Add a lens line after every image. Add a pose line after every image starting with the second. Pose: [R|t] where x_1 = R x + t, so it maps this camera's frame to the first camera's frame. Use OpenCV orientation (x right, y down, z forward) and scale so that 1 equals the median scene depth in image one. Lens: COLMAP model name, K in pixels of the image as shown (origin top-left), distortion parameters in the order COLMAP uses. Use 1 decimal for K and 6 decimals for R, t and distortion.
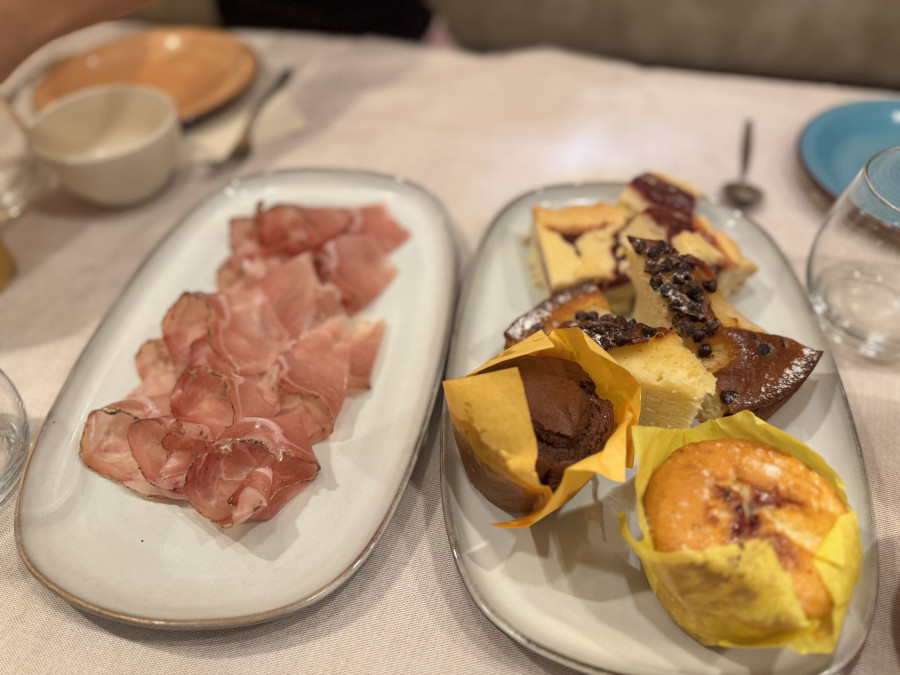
lens RADIAL K [[656.4, 0, 450.0], [0, 656.4, 337.5], [0, 0, 1]] dist [0.001958, -0.000462]
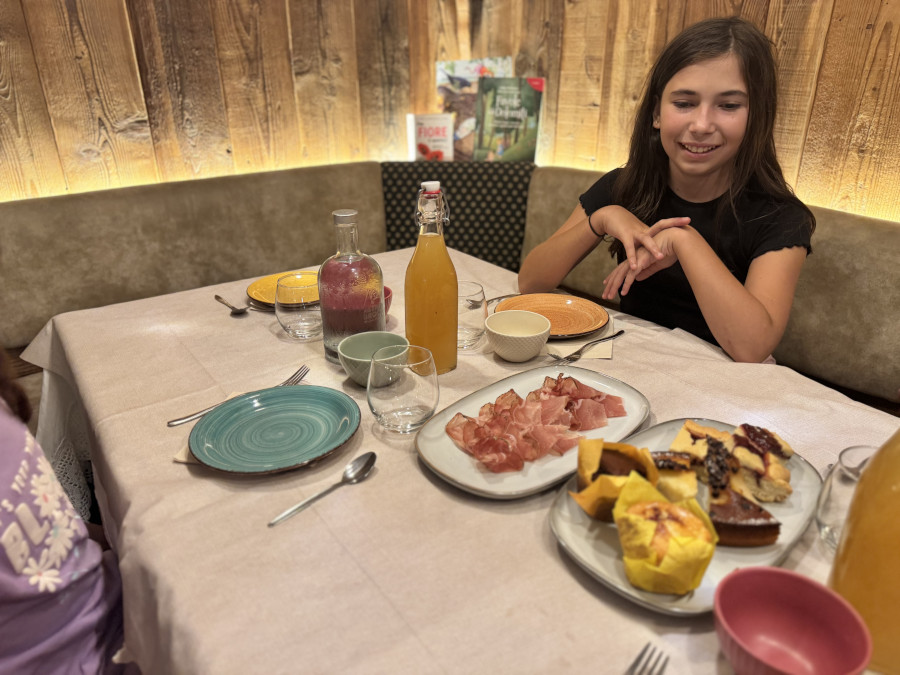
lens RADIAL K [[656.4, 0, 450.0], [0, 656.4, 337.5], [0, 0, 1]] dist [0.001958, -0.000462]
pose [[0.778180, 0.269812, -0.567131, 0.696202], [-0.468761, 0.850495, -0.238582, 0.427307], [0.417970, 0.451509, 0.788316, -1.009924]]
